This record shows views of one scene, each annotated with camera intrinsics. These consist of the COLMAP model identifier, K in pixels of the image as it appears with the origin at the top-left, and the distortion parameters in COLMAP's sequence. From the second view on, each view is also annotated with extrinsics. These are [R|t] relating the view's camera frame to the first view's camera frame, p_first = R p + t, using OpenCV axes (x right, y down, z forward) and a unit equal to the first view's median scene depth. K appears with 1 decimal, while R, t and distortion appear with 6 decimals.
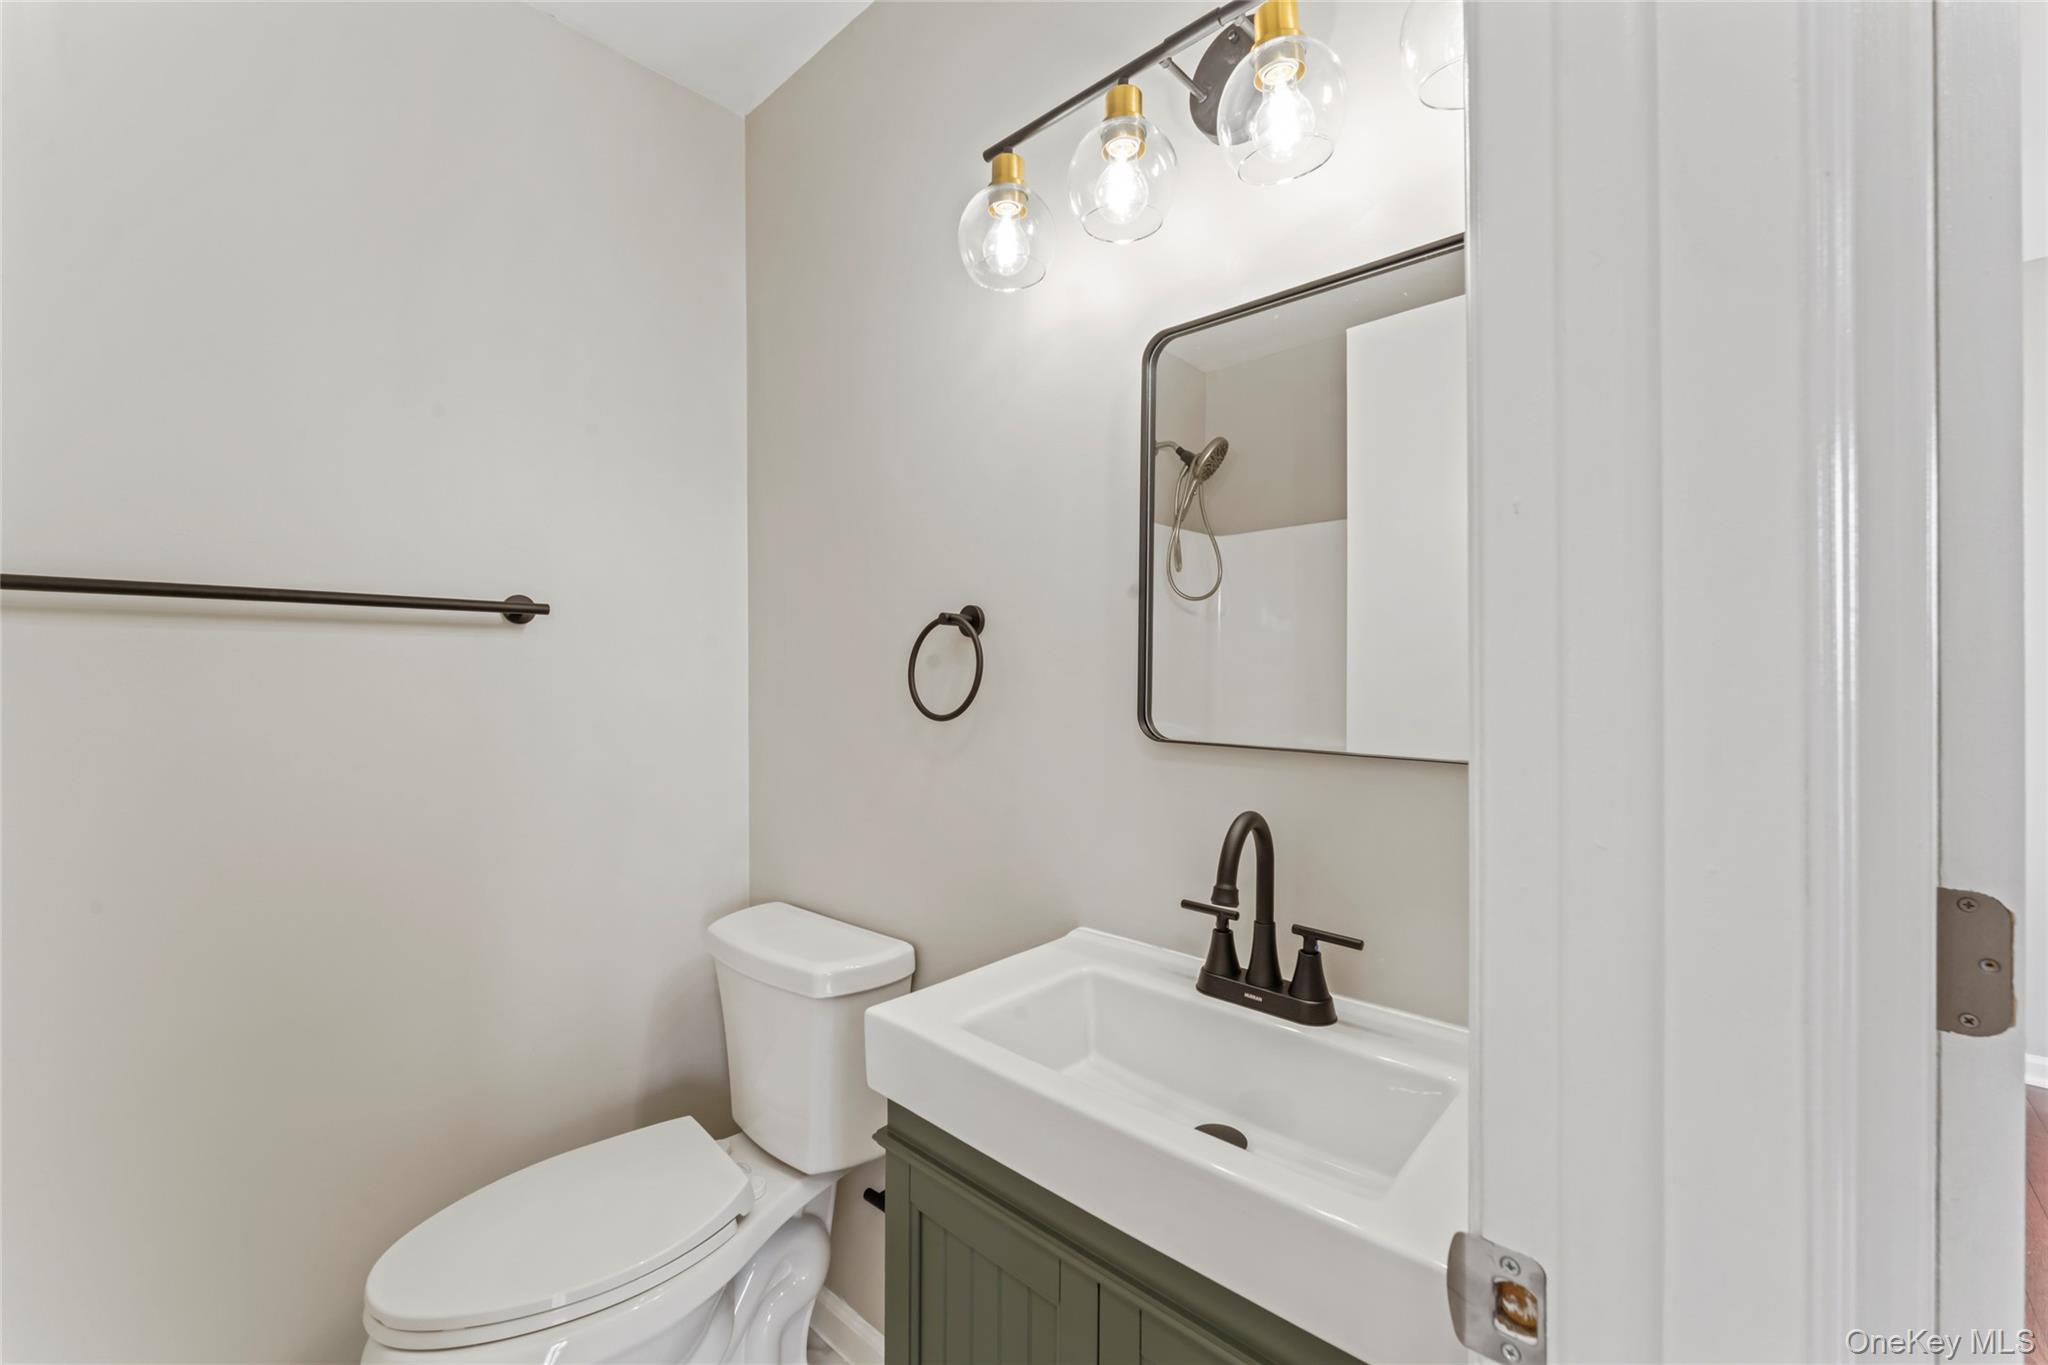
lens RADIAL K [[824.9, 0, 1021.7], [0, 824.9, 687.6], [0, 0, 1]] dist [0.000396, -0.000118]
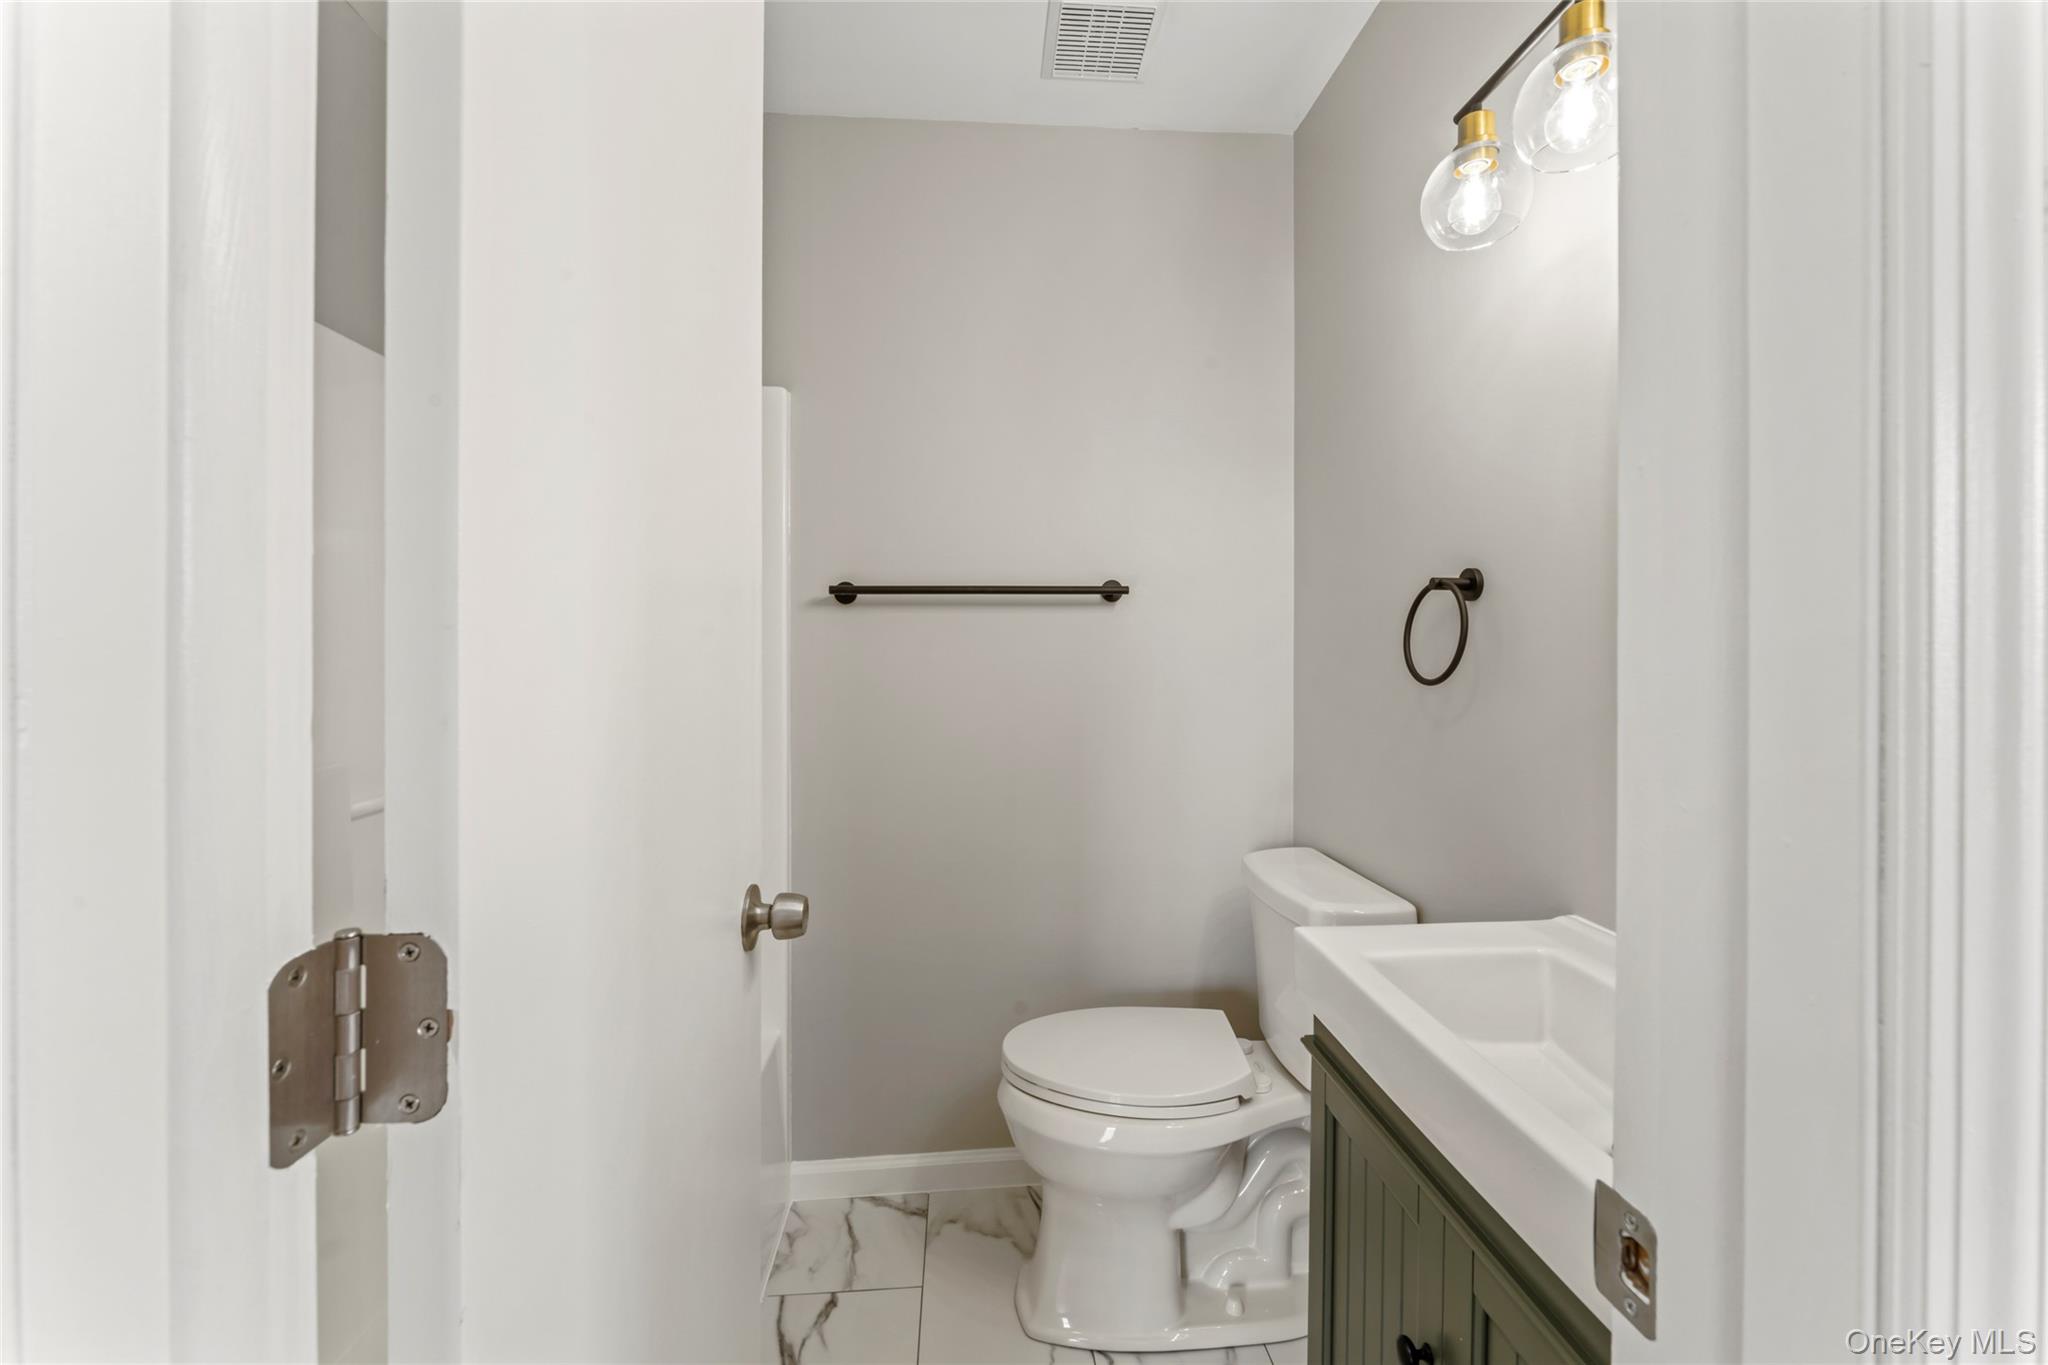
lens RADIAL K [[826.4, 0, 1028.8], [0, 826.4, 662.6], [0, 0, 1]] dist [-0.000305, -0.000111]
pose [[0.736405, 0.015825, -0.676356, 0.262516], [-0.008328, 0.999863, 0.014327, 0.002526], [0.676490, -0.004918, 0.736436, -0.088732]]
